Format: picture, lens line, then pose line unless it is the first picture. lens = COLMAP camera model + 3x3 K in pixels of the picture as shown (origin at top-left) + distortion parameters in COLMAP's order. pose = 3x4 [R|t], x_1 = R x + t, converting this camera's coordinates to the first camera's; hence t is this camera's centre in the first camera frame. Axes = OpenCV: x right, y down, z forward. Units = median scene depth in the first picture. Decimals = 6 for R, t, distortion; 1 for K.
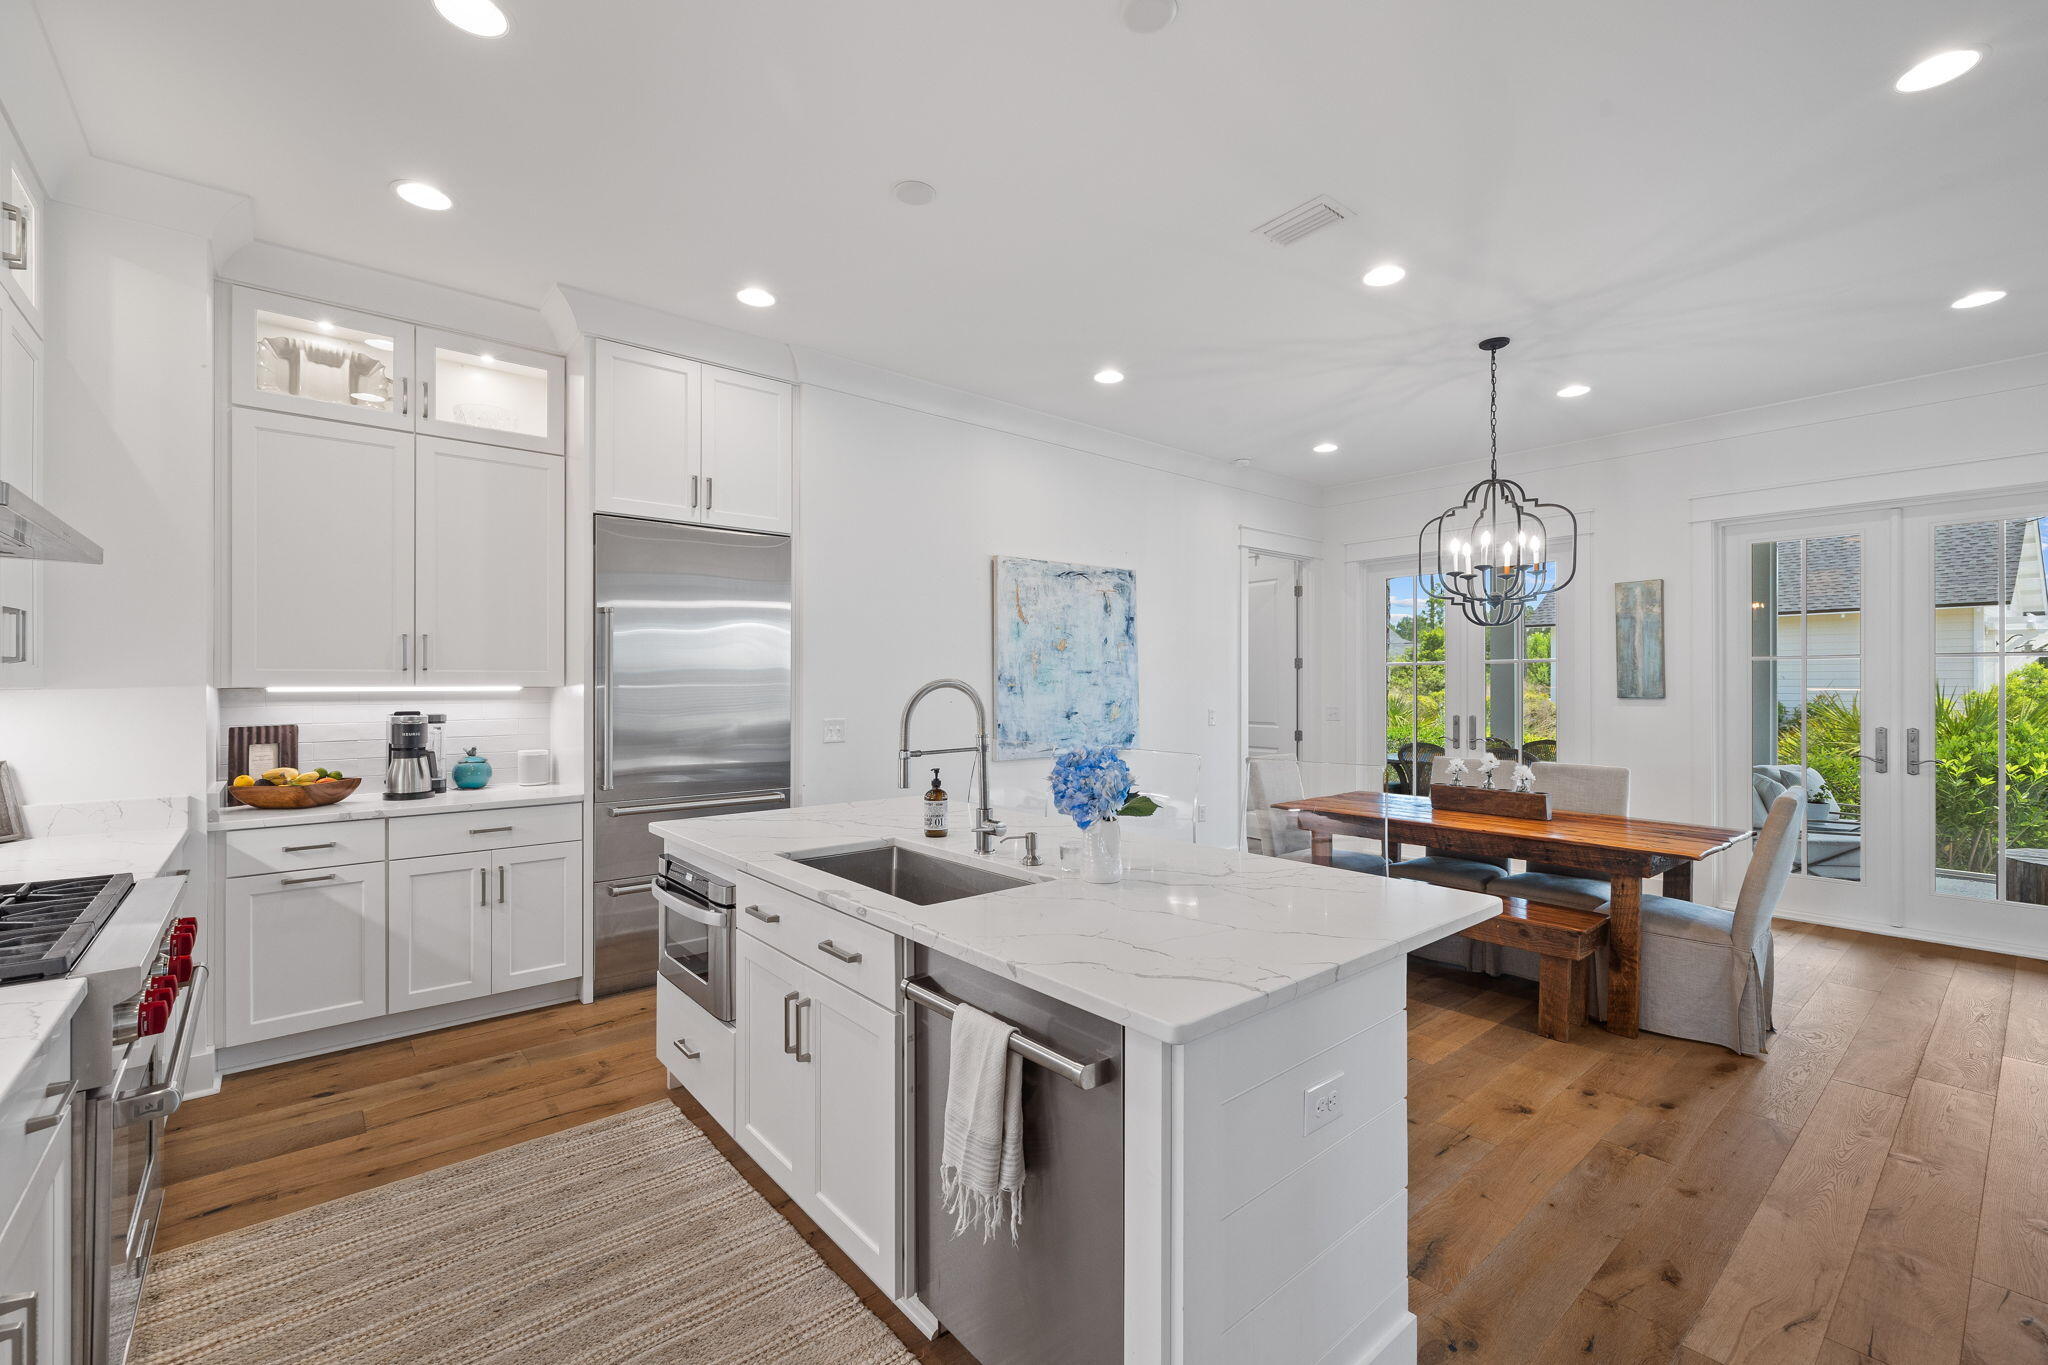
lens RADIAL K [[877.9, 0, 1015.3], [0, 877.9, 683.2], [0, 0, 1]] dist [0.001985, 0.000409]
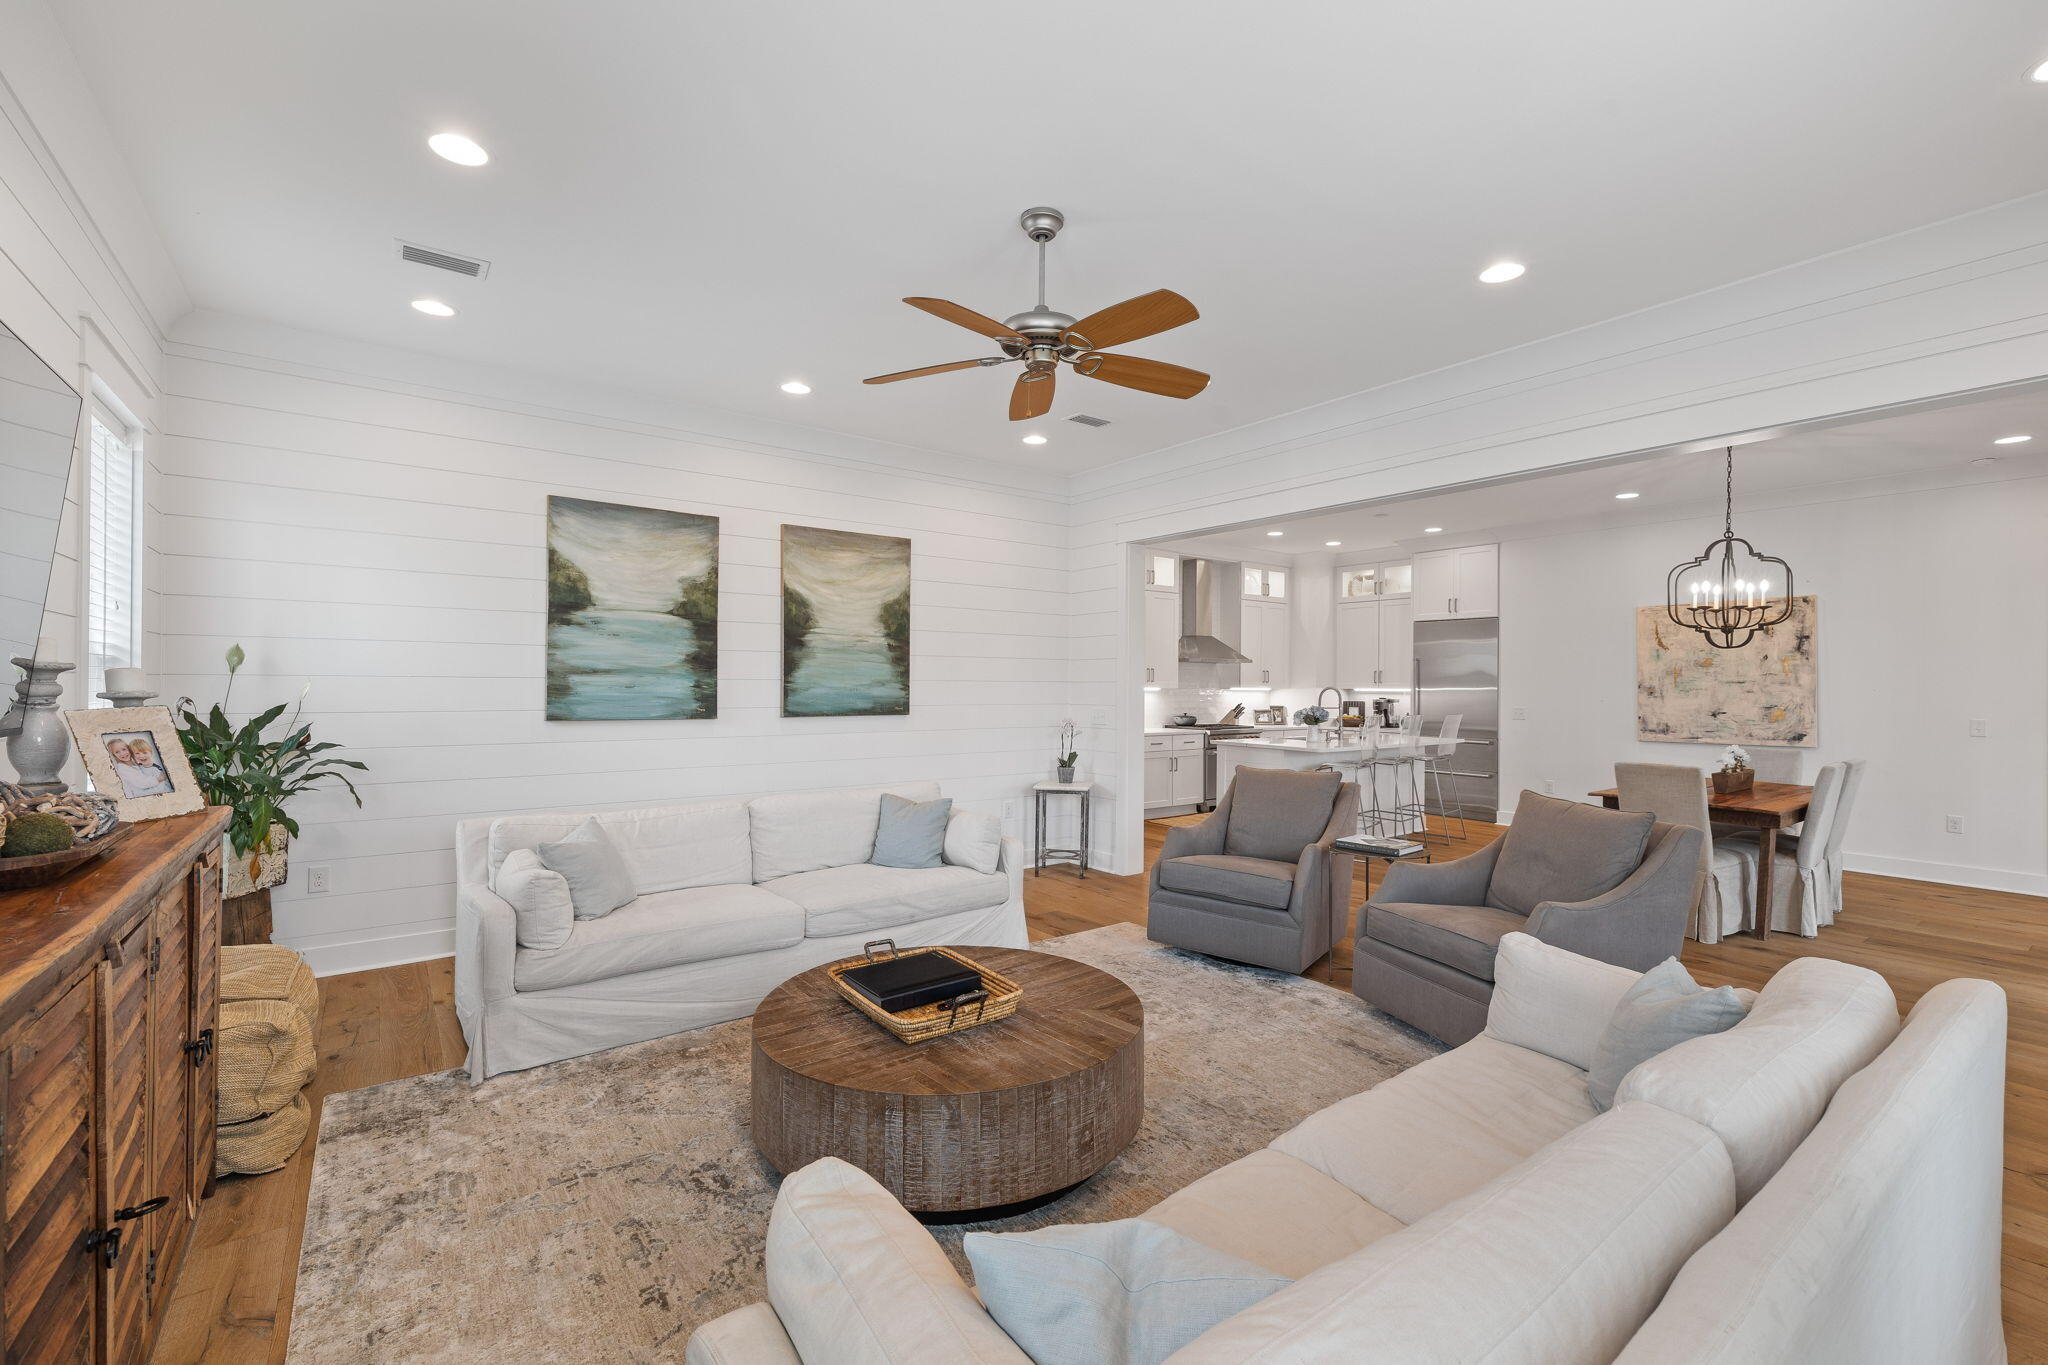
lens RADIAL K [[877.9, 0, 1020.5], [0, 877.9, 681.8], [0, 0, 1]] dist [0.001985, 0.000409]
pose [[-0.067227, -0.003432, -0.997732, 1.819295], [-0.008085, 0.999963, -0.002895, -0.001150], [0.997705, 0.007872, -0.067253, 0.023921]]
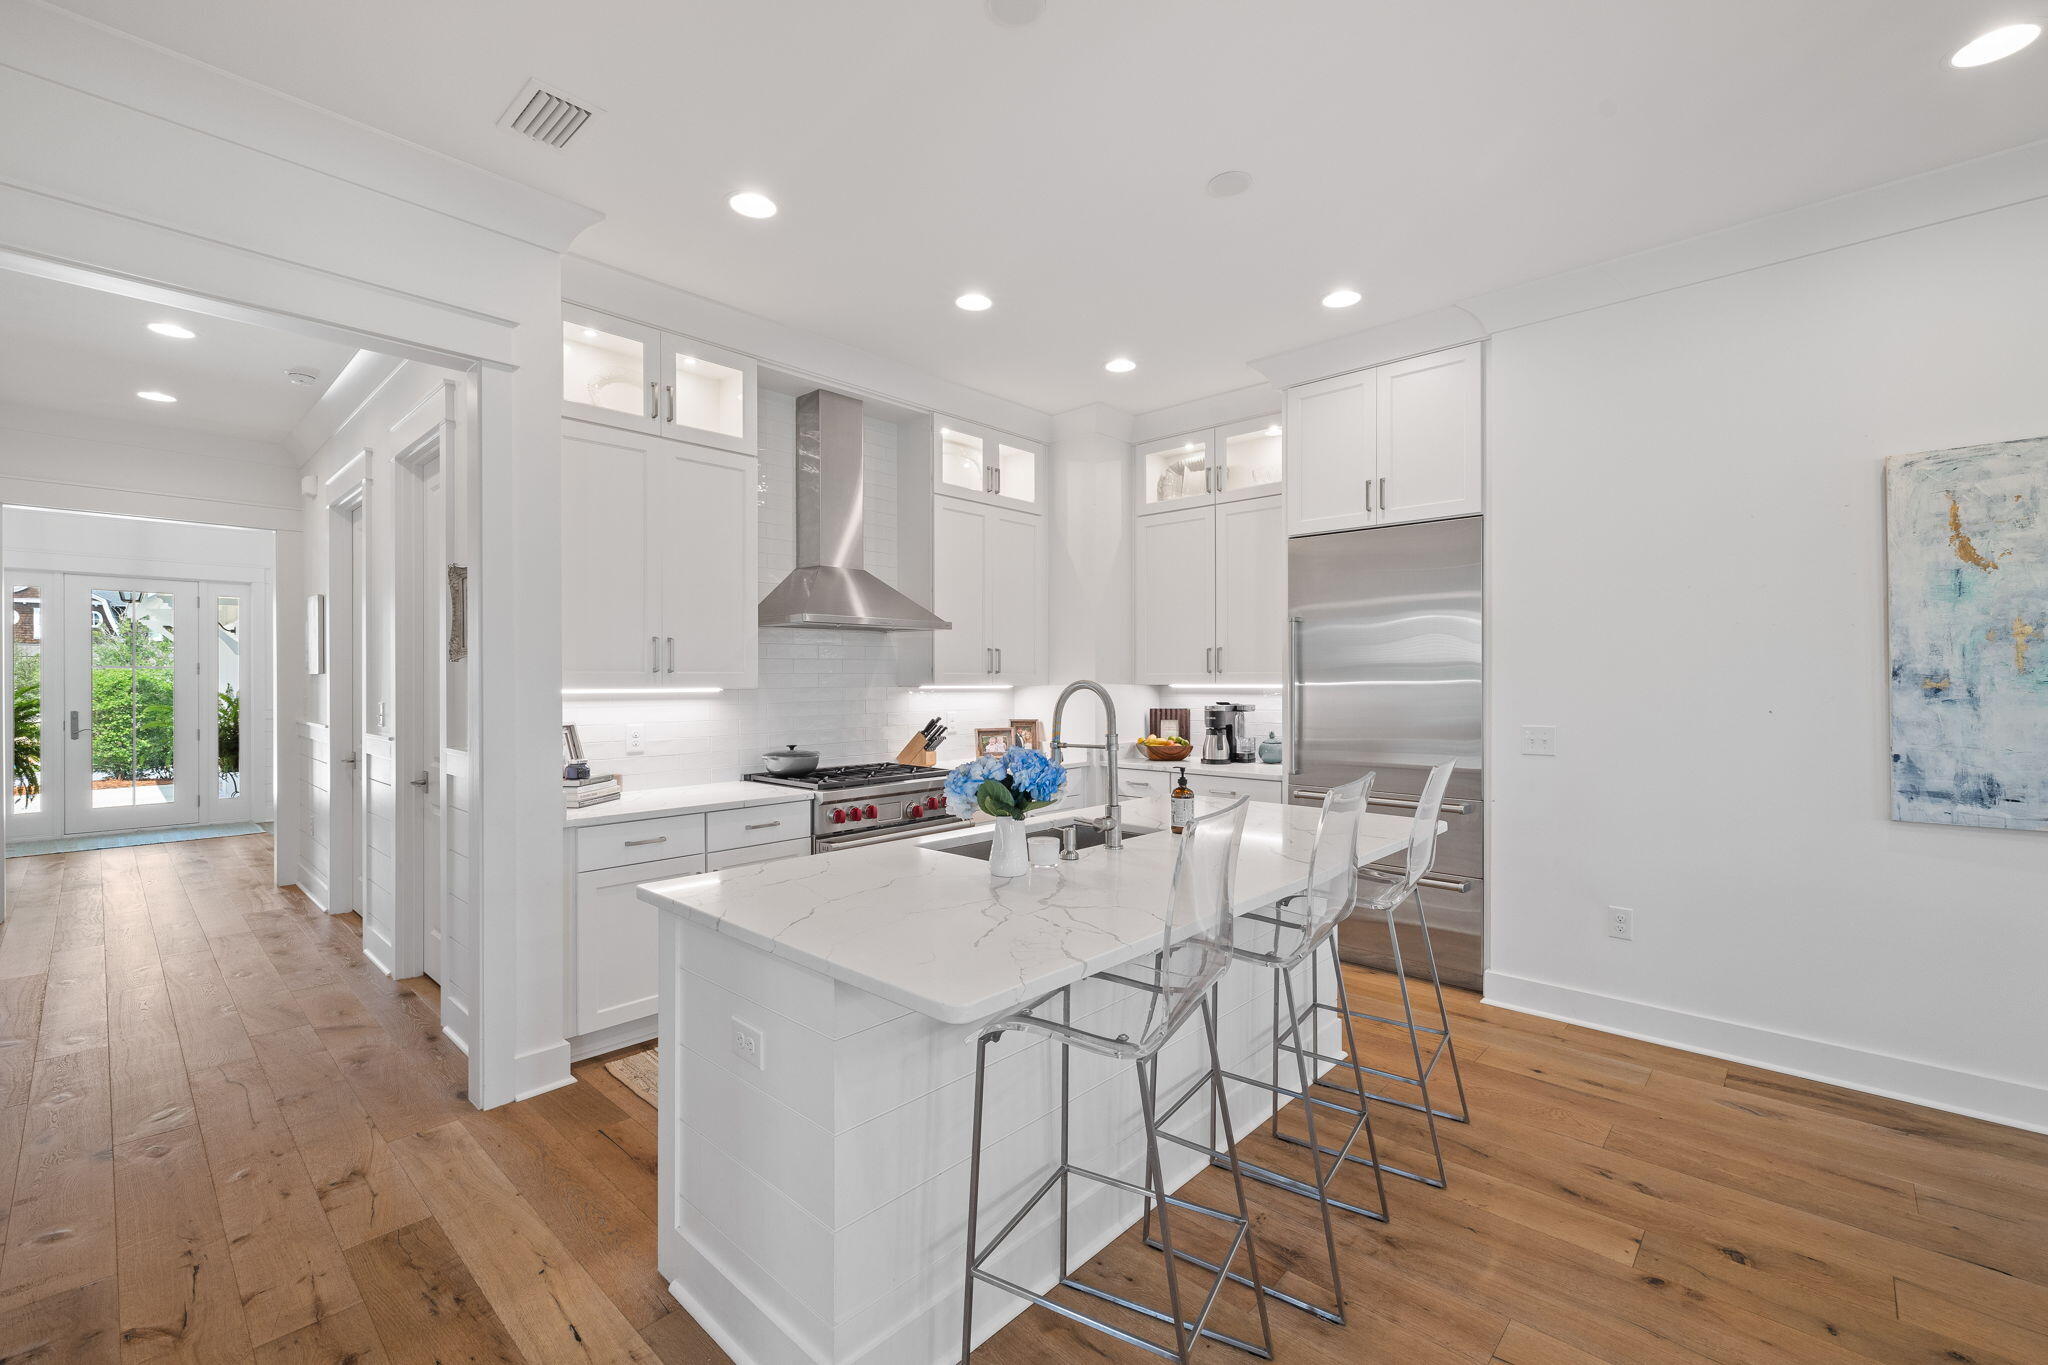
lens RADIAL K [[877.9, 0, 1021.9], [0, 877.9, 680.2], [0, 0, 1]] dist [0.001985, 0.000409]
pose [[0.112408, -0.000632, -0.993662, 0.549195], [0.001308, 0.999999, -0.000489, -0.002119], [0.993661, -0.001245, 0.112409, 0.432056]]
